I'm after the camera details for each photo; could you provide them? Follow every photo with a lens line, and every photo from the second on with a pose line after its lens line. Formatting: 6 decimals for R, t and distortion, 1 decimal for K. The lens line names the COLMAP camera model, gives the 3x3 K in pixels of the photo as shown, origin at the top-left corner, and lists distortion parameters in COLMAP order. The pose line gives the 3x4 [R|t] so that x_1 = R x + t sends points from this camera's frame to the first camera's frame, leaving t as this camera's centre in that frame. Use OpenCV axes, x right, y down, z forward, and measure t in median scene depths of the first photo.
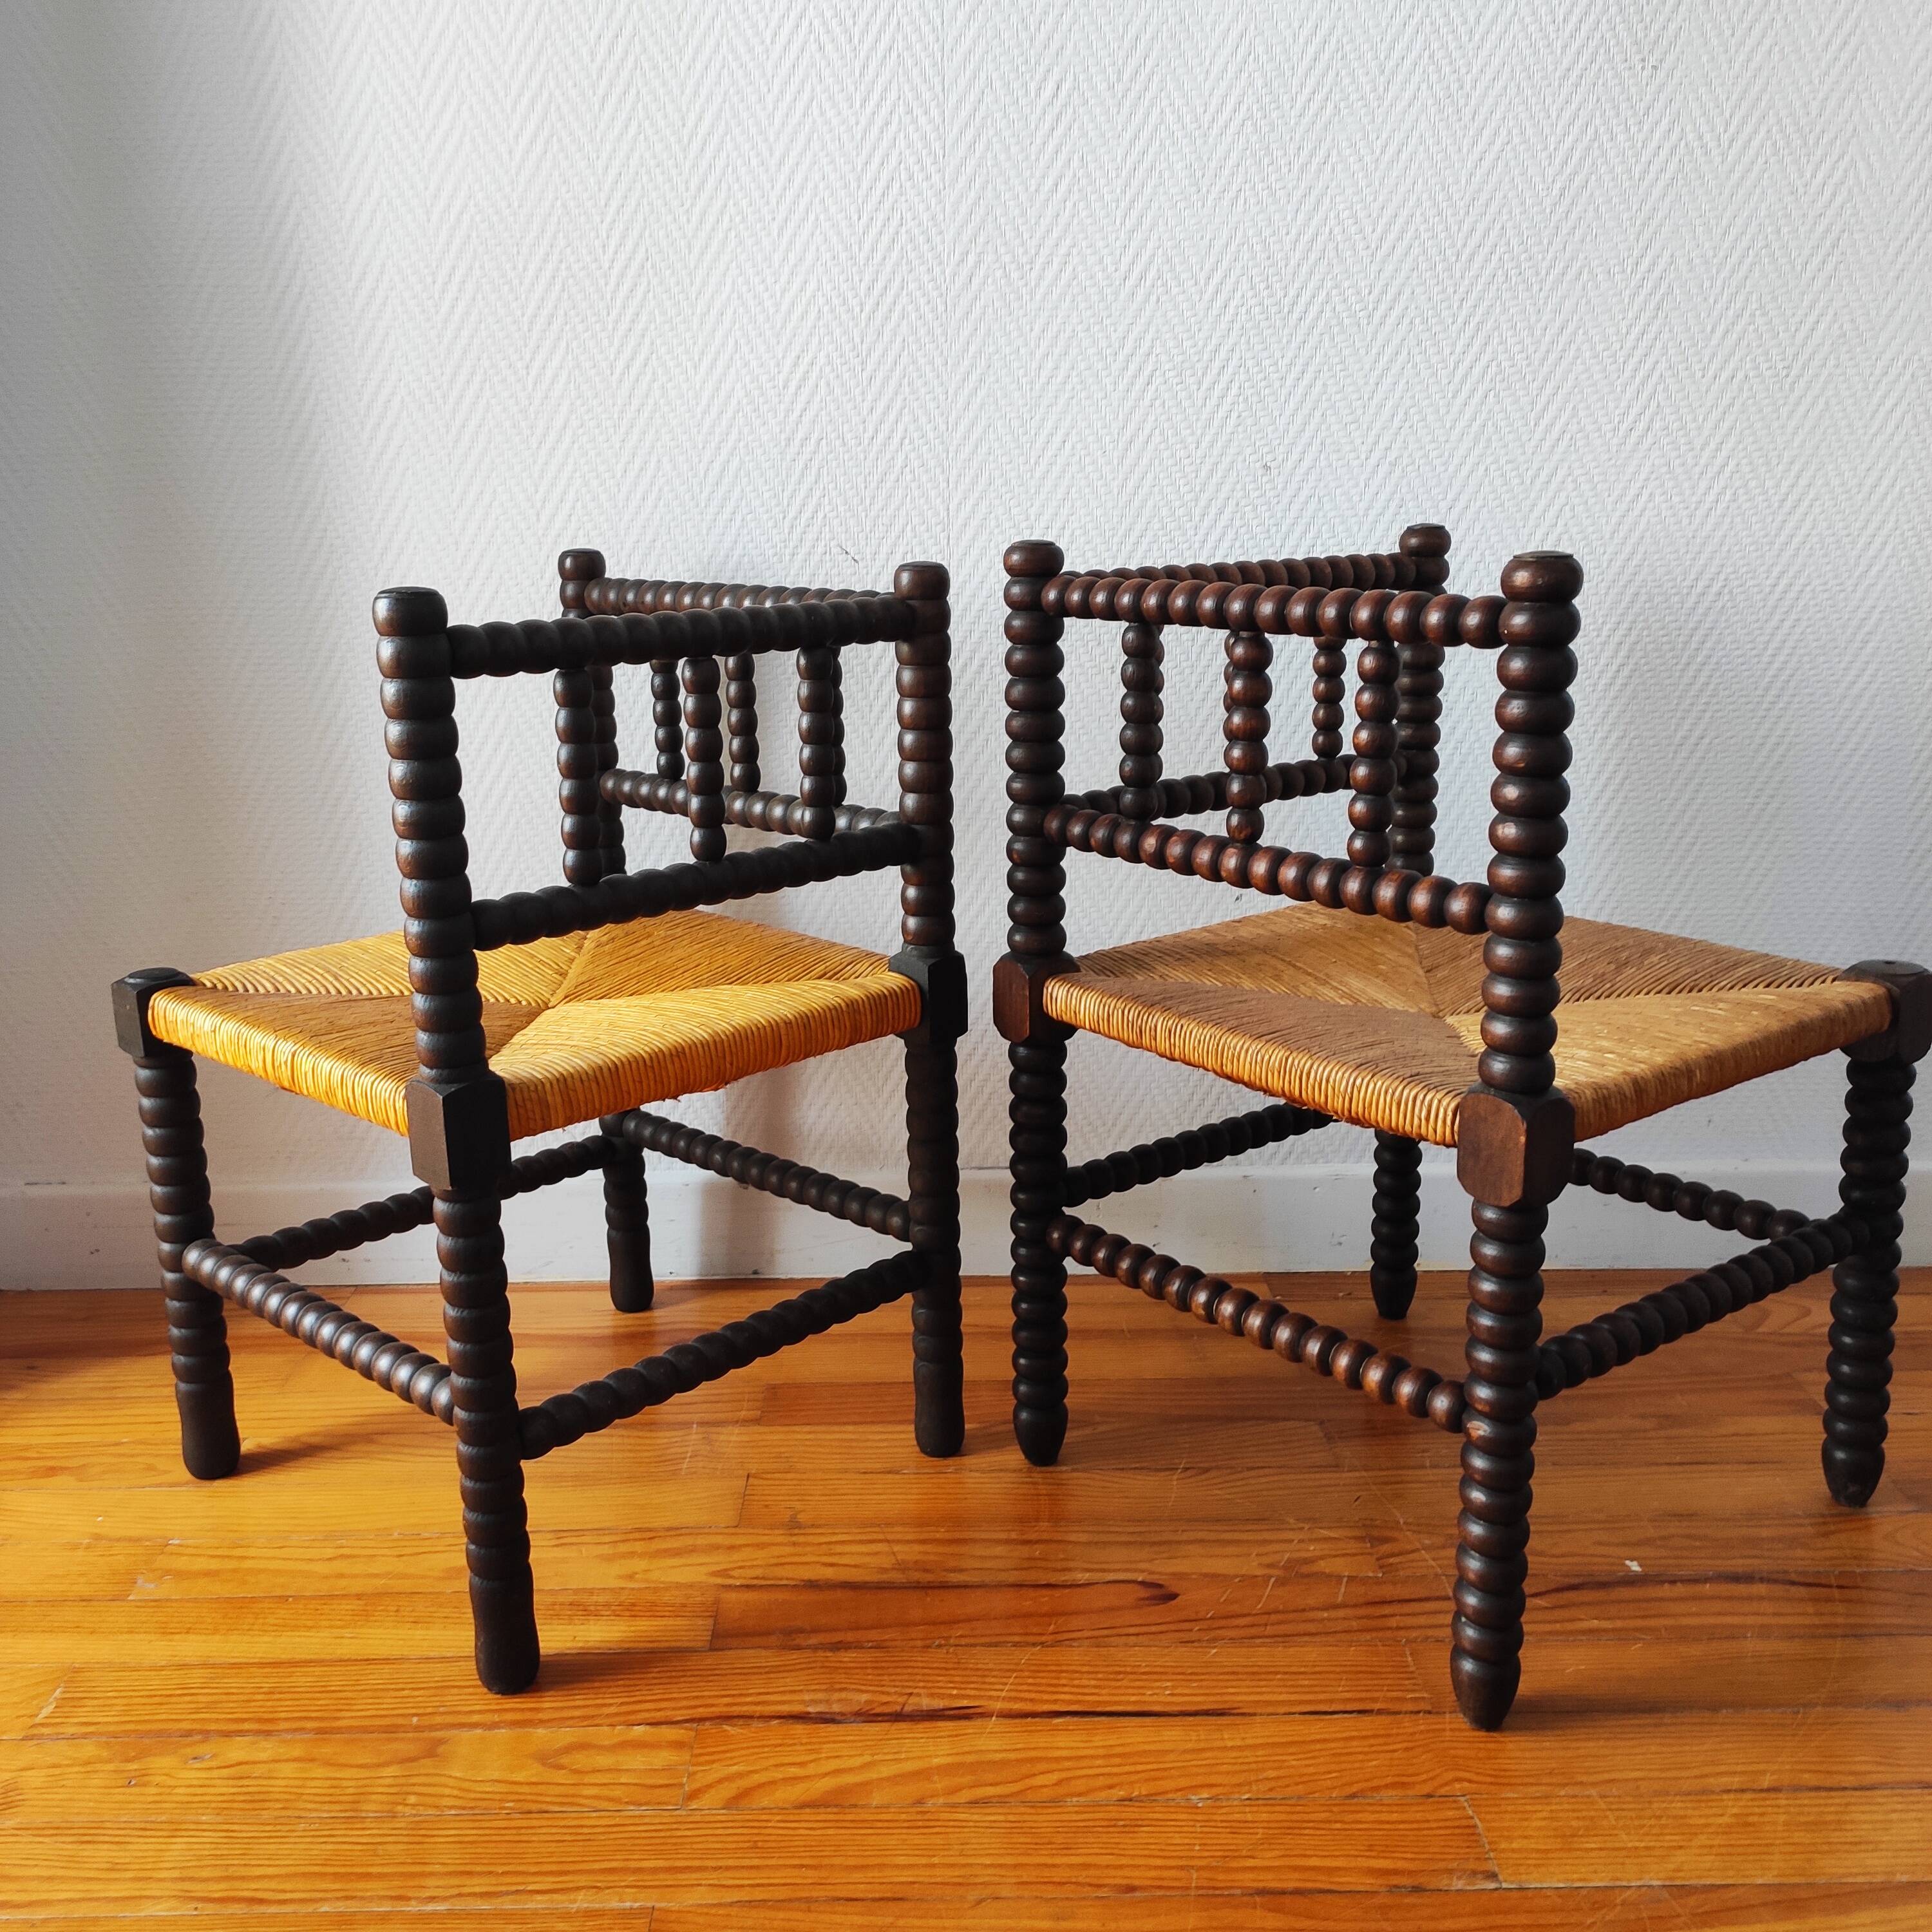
lens RADIAL K [[1911.9, 0, 967.3], [0, 1911.9, 983.1], [0, 0, 1]] dist [0.028945, 0.000000]
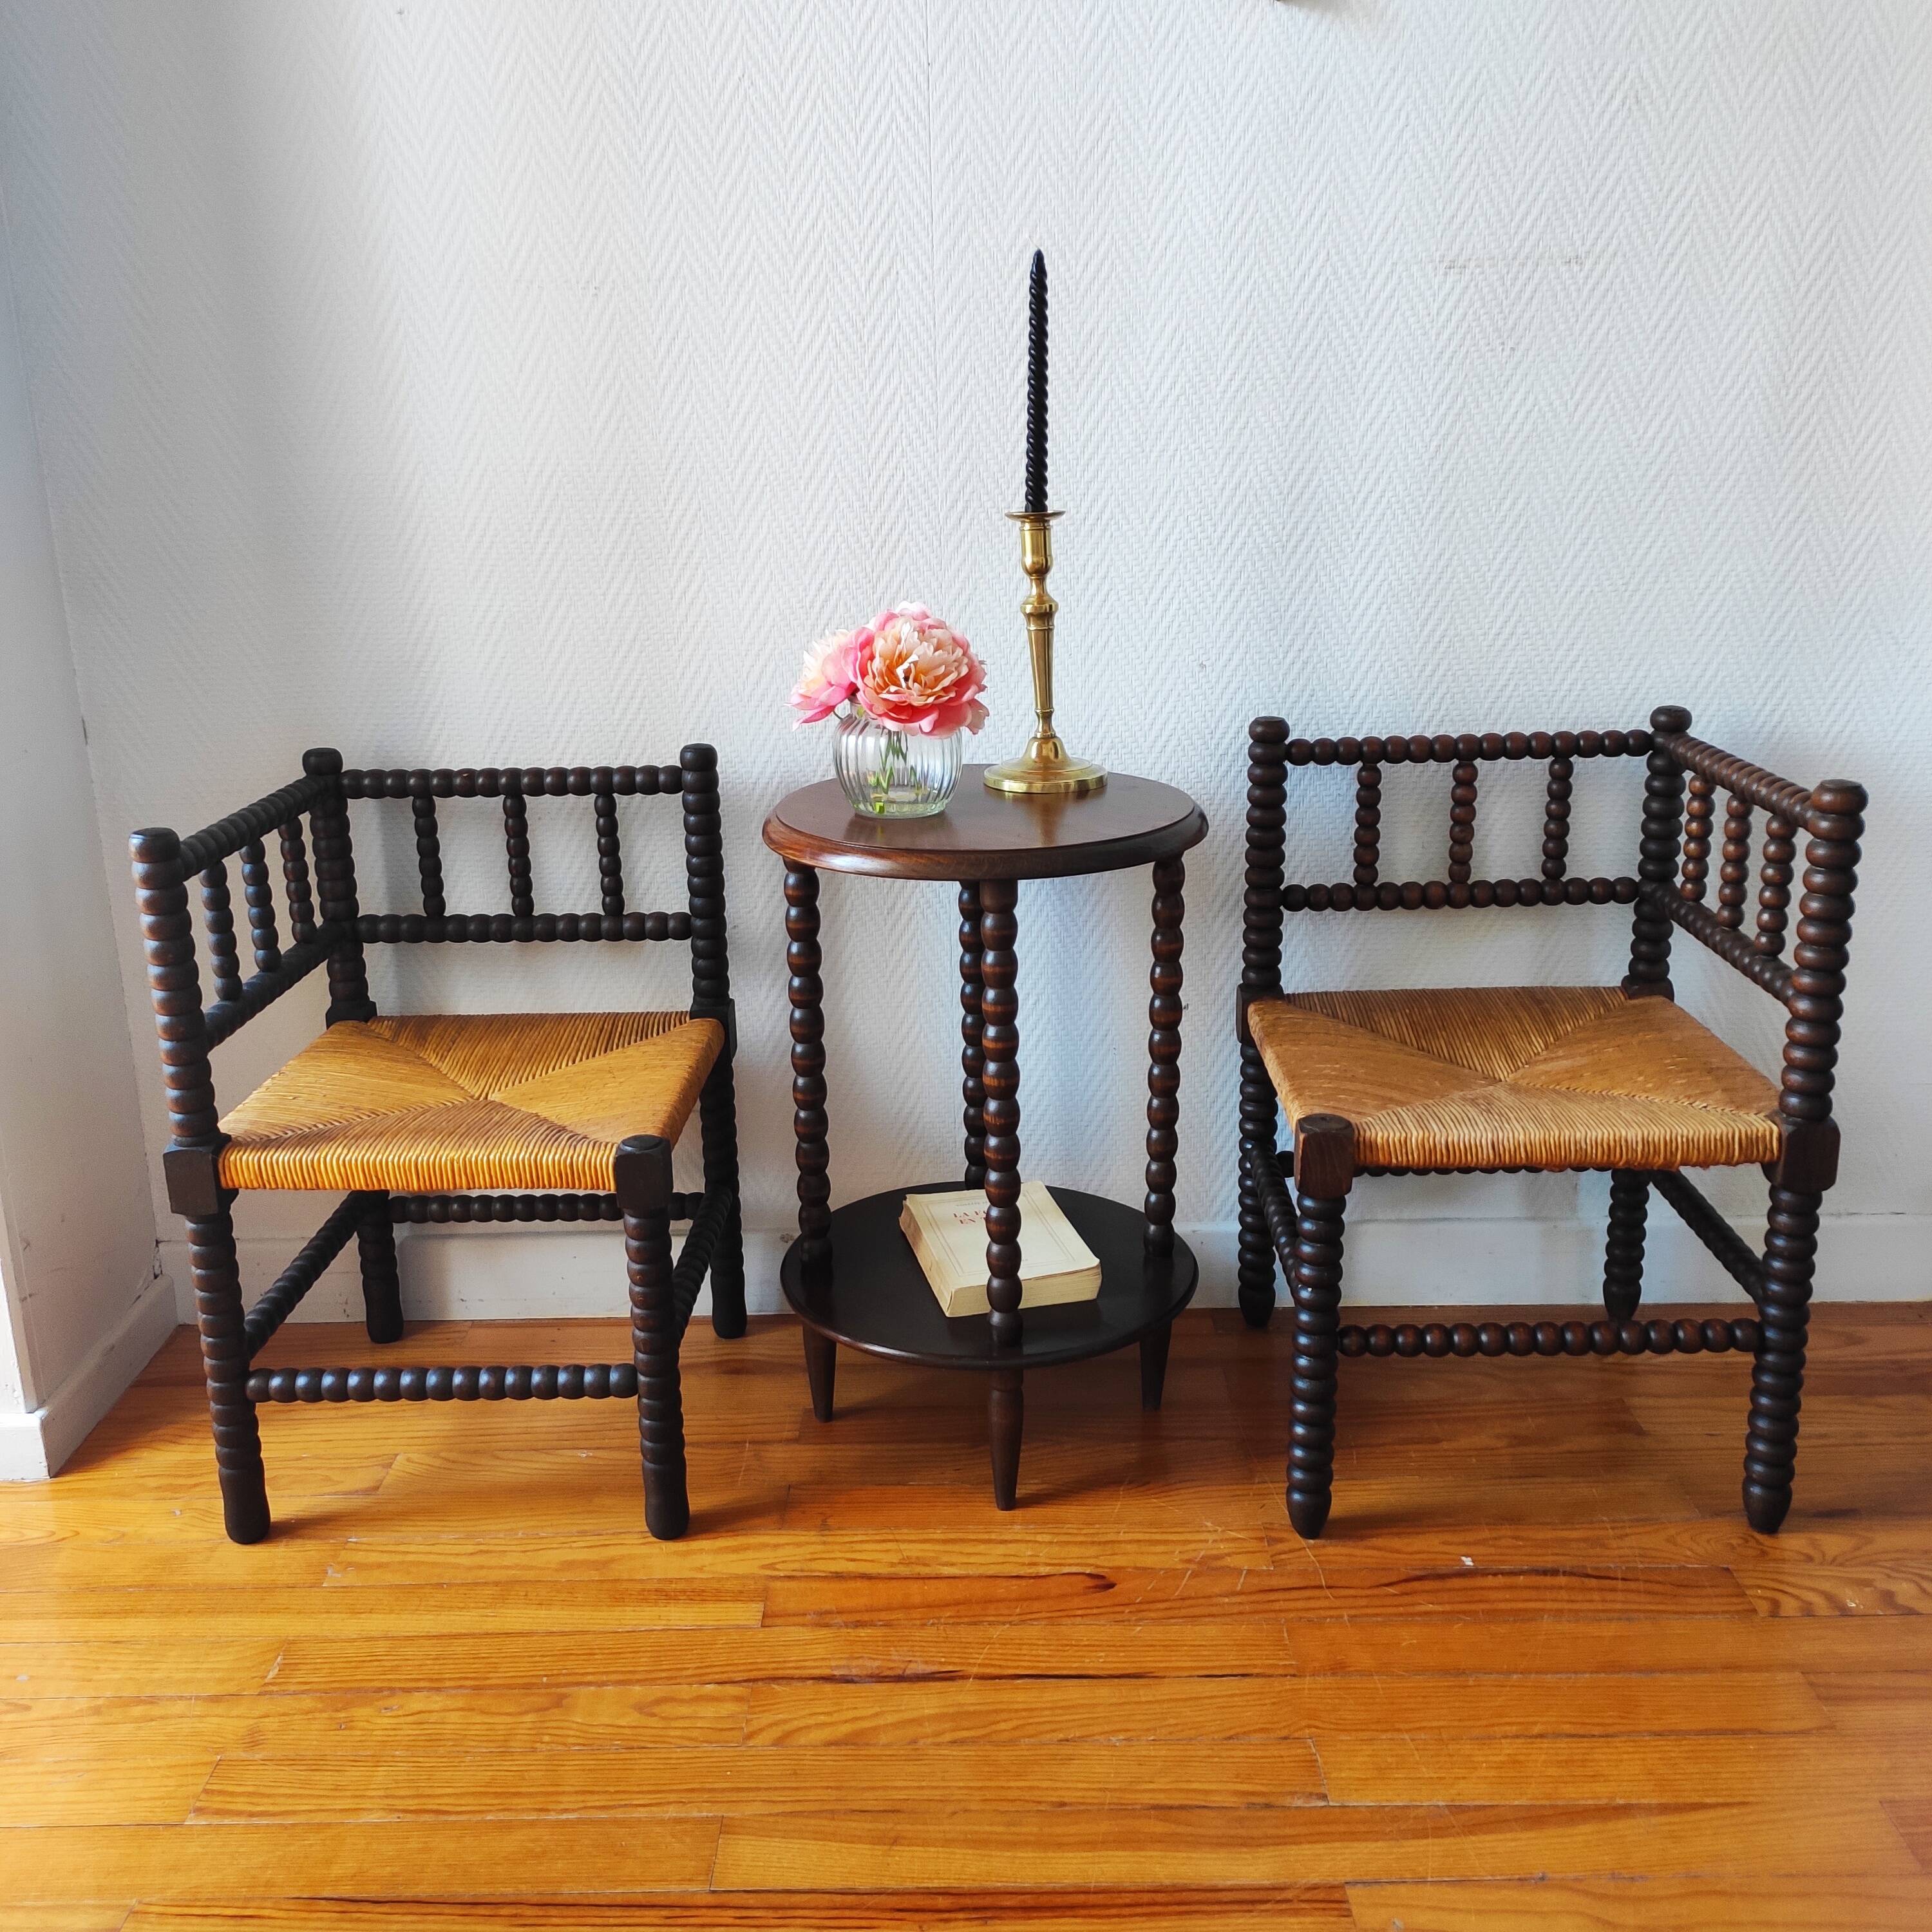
lens RADIAL K [[1911.9, 0, 962.2], [0, 1911.9, 972.4], [0, 0, 1]] dist [0.028945, 0.000000]
pose [[0.999707, -0.005596, -0.023546, 0.031307], [0.006328, 0.999495, 0.031127, -0.116376], [0.023360, -0.031267, 0.999238, -0.247909]]
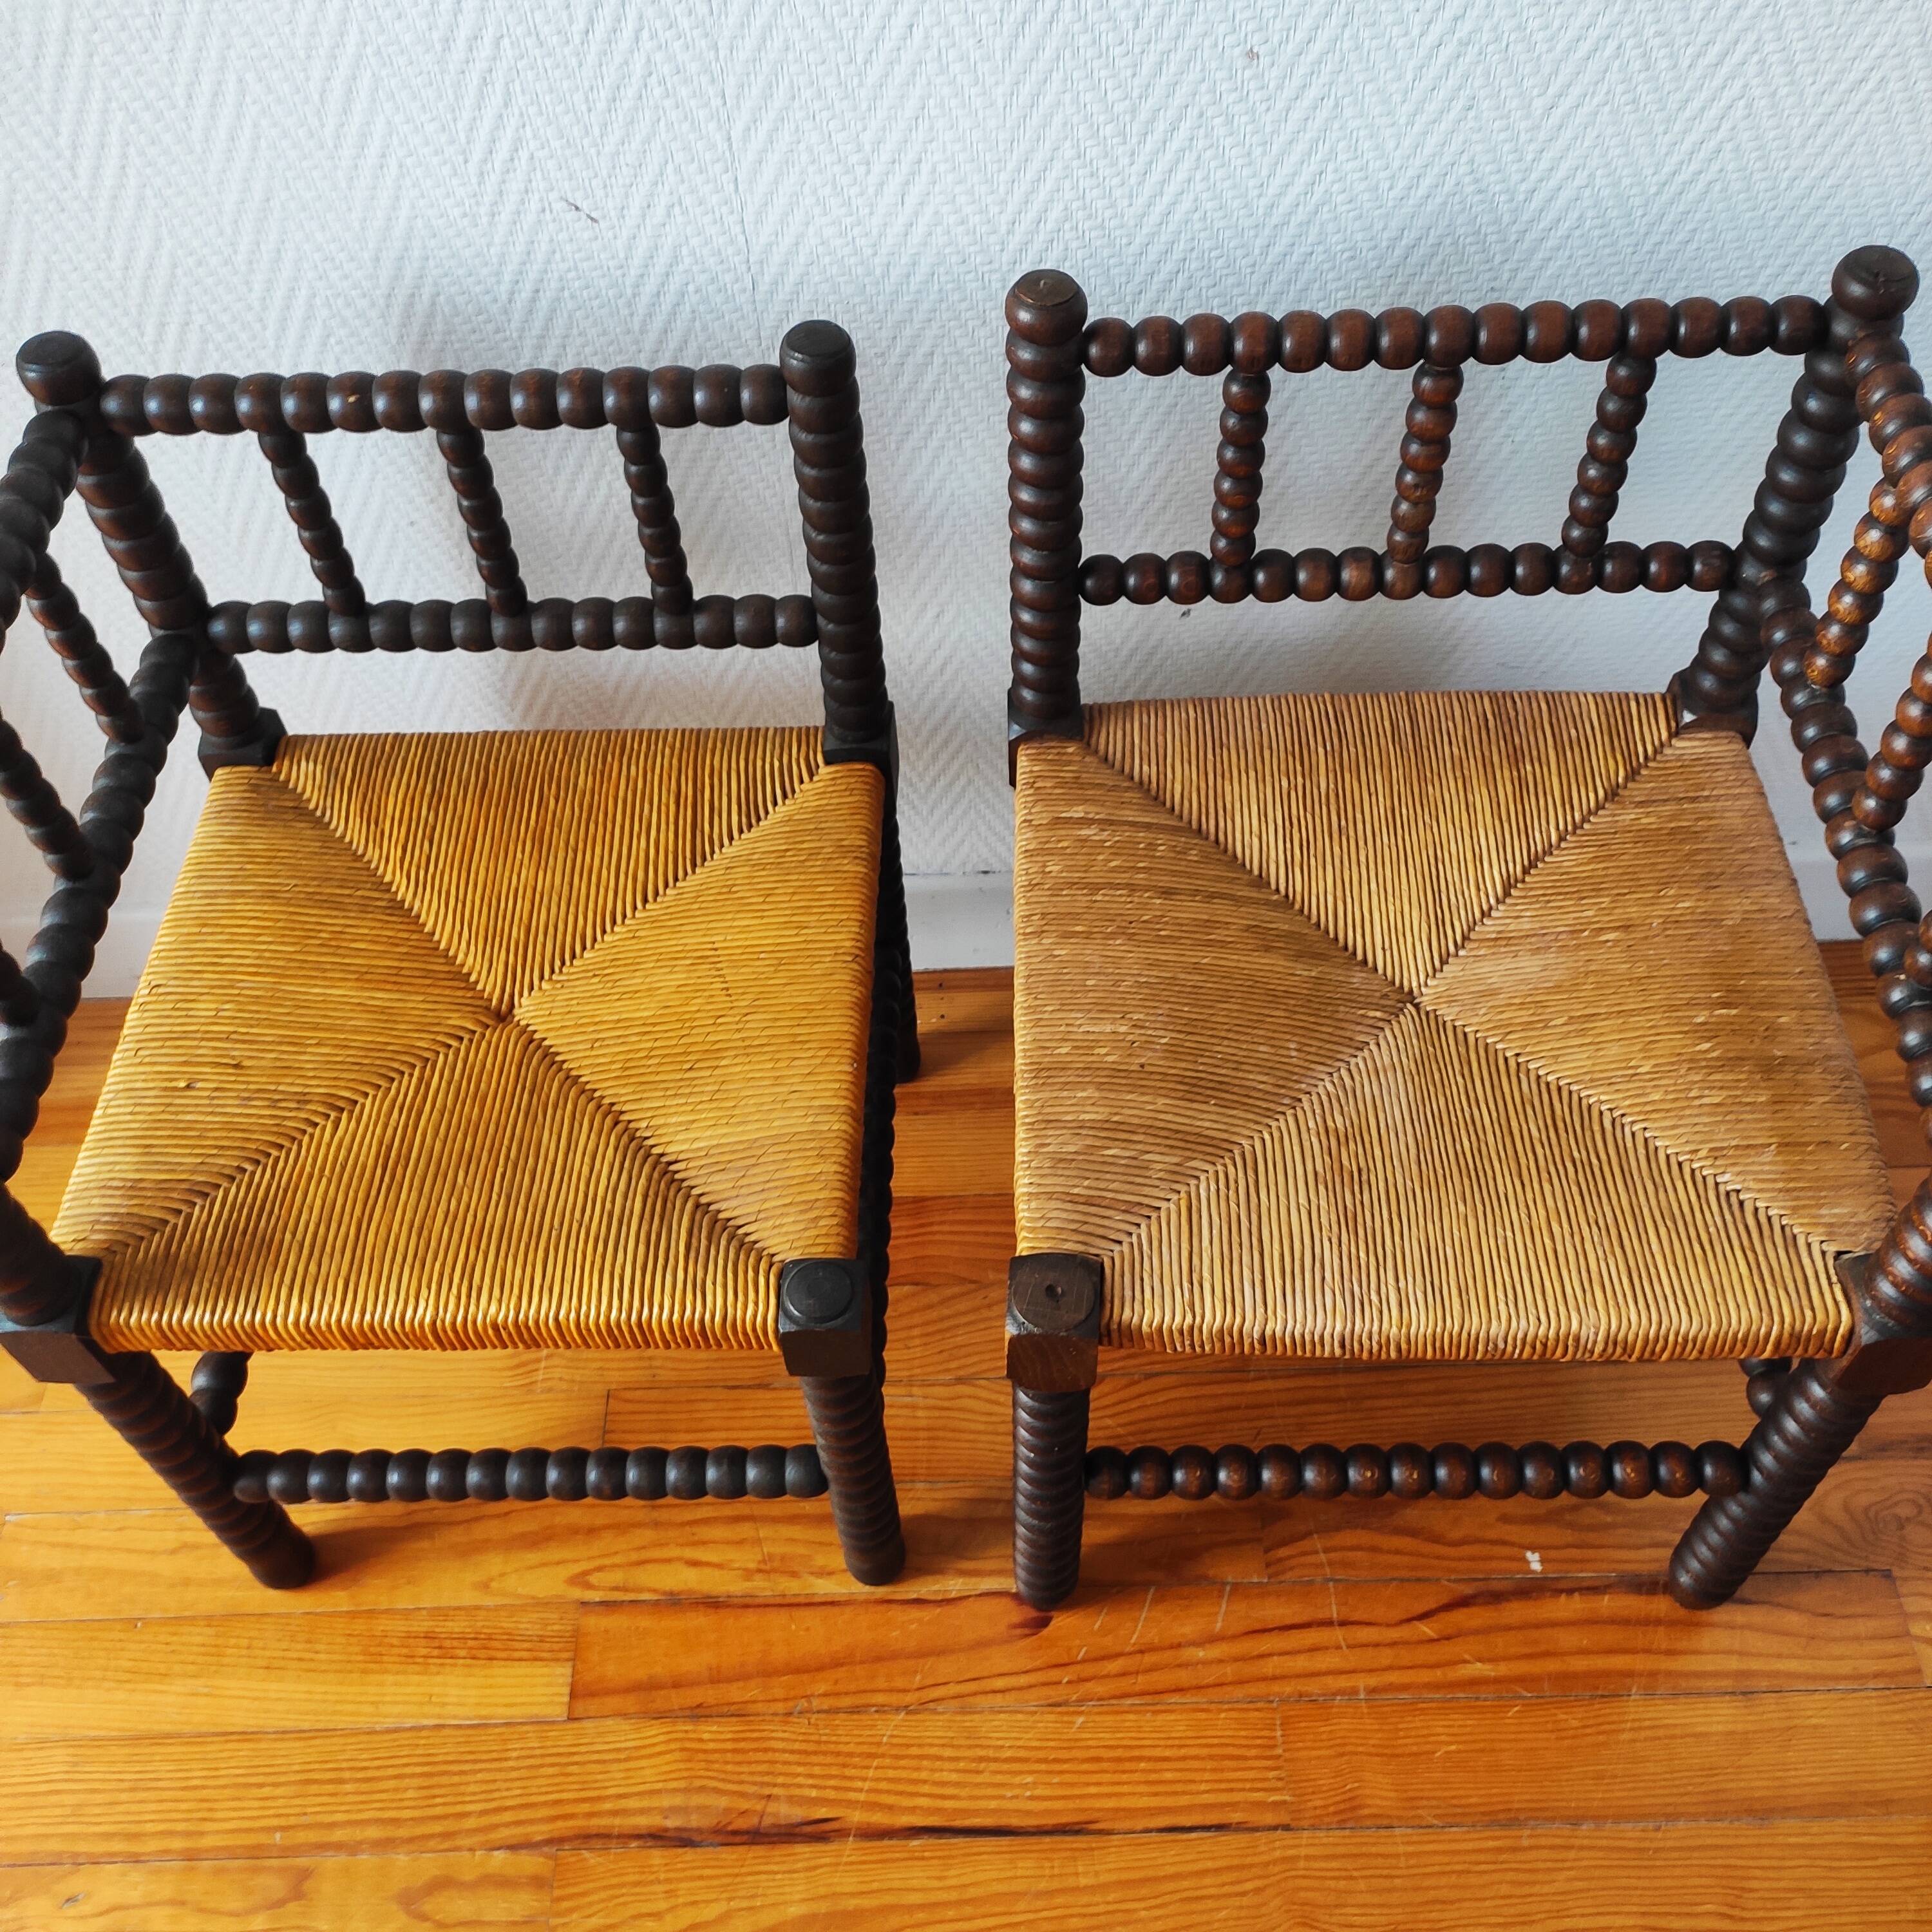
lens RADIAL K [[1911.9, 0, 968.2], [0, 1911.9, 981.5], [0, 0, 1]] dist [0.028945, 0.000000]
pose [[0.999623, -0.020474, -0.018276, 0.076009], [0.027396, 0.783913, 0.620266, -0.436412], [0.001627, -0.620533, 0.784179, 0.364483]]
